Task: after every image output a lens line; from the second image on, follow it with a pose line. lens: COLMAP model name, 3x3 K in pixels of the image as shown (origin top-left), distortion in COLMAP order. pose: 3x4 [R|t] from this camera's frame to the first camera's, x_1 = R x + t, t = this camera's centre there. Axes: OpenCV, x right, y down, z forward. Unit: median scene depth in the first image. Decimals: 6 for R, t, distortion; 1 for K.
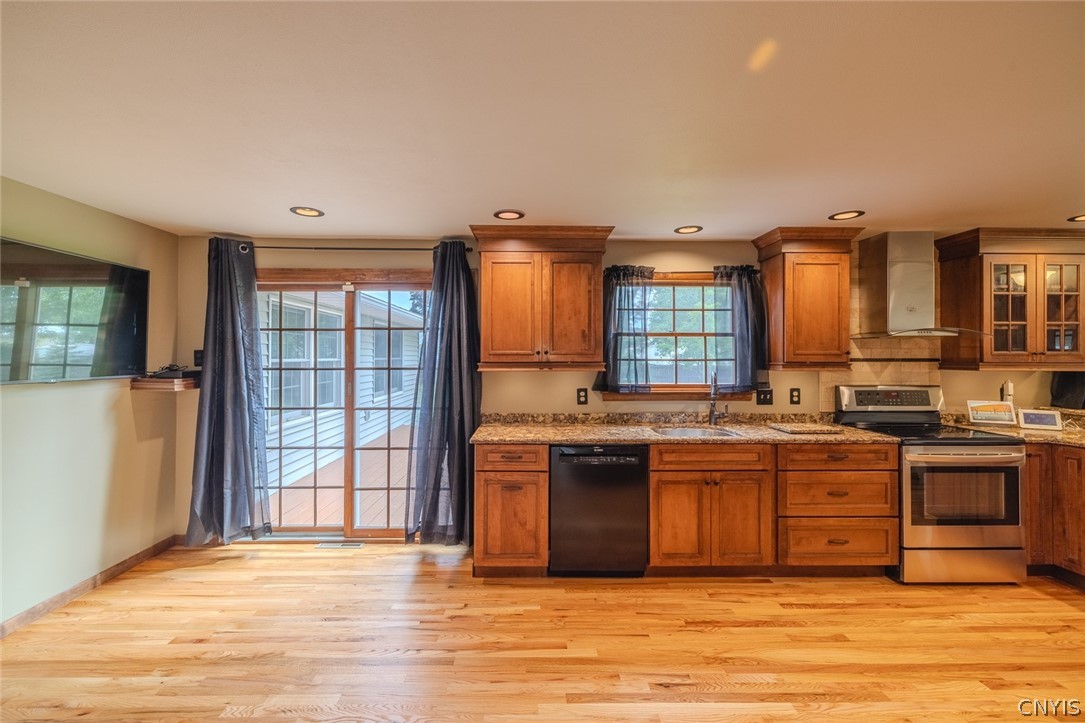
lens RADIAL K [[456.3, 0, 534.6], [0, 456.3, 354.6], [0, 0, 1]] dist [-0.000198, 0.000335]
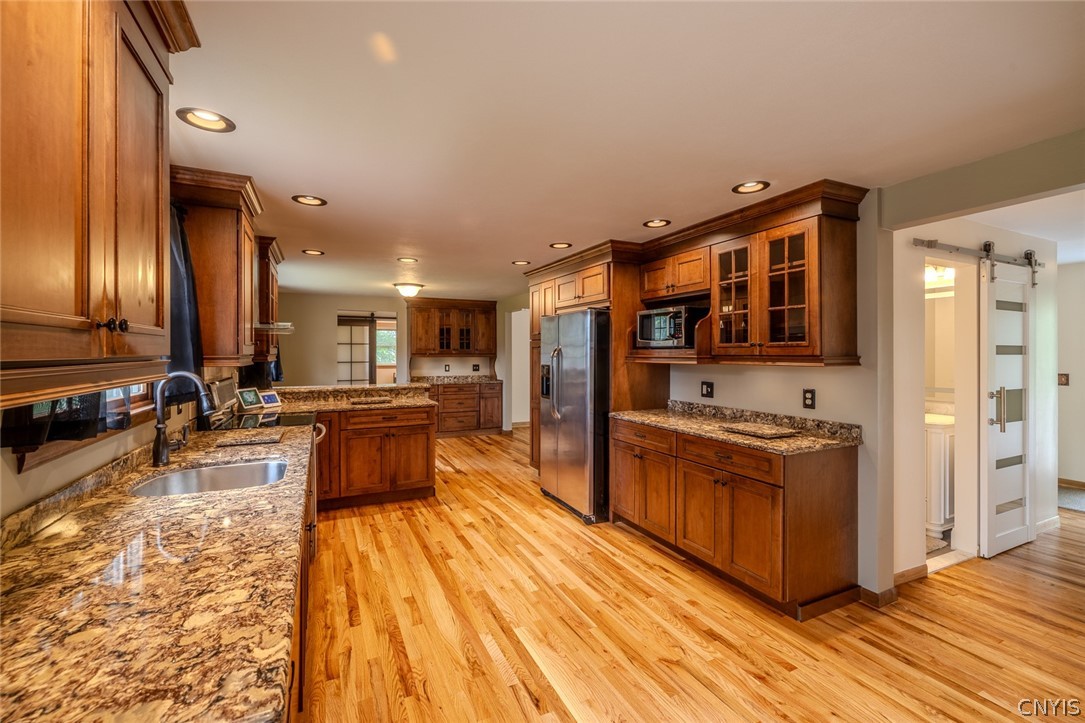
lens RADIAL K [[456.3, 0, 535.2], [0, 456.3, 354.4], [0, 0, 1]] dist [-0.000198, 0.000335]
pose [[-0.414517, -0.004394, 0.910031, -0.347459], [-0.005804, 0.999981, 0.002184, 0.011117], [-0.910023, -0.004377, -0.414534, 0.872792]]
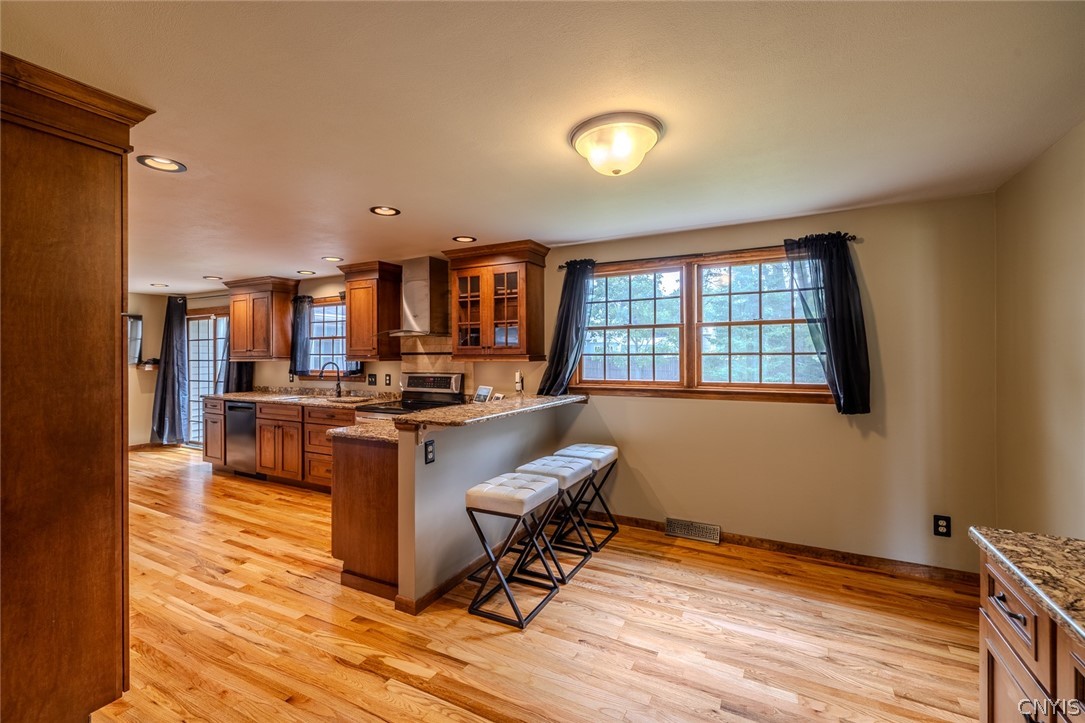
lens RADIAL K [[456.3, 0, 528.8], [0, 456.3, 357.6], [0, 0, 1]] dist [-0.000198, 0.000335]
pose [[0.875340, -0.003090, -0.483498, 1.808808], [0.006312, 0.999967, 0.005037, 0.020321], [0.483466, -0.007461, 0.875331, -0.022623]]
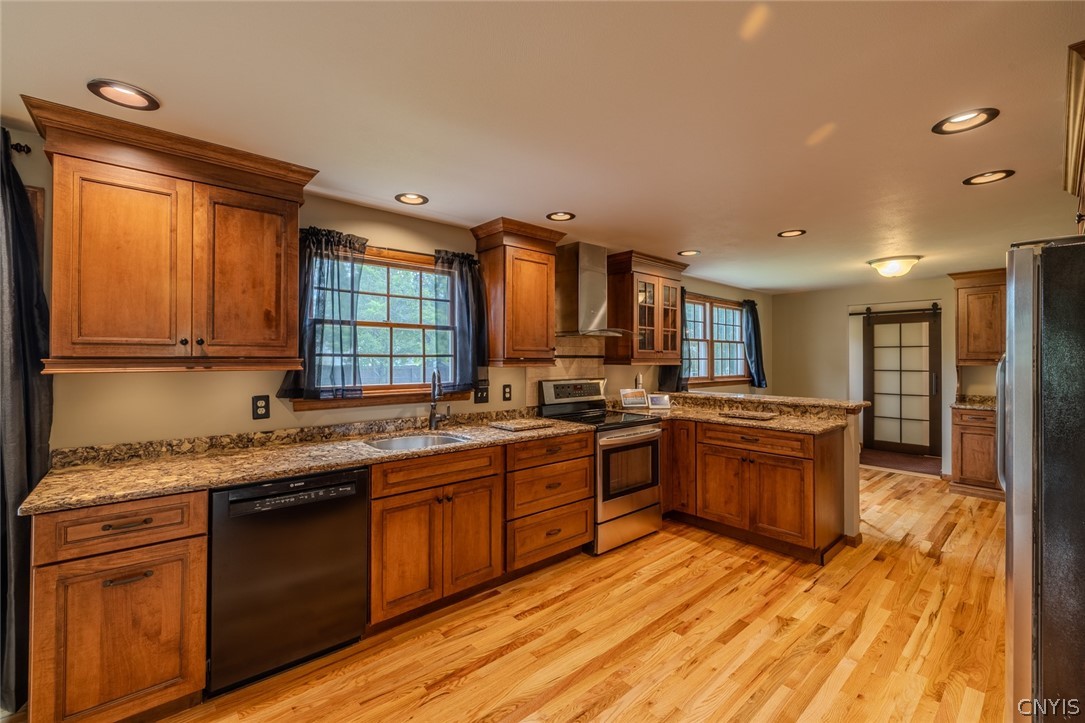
lens RADIAL K [[456.3, 0, 536.3], [0, 456.3, 355.1], [0, 0, 1]] dist [-0.000198, 0.000335]
pose [[0.765521, 0.005341, 0.643389, -0.024974], [-0.005505, 0.999983, -0.001750, 0.011871], [-0.643388, -0.002202, 0.765537, 0.216511]]
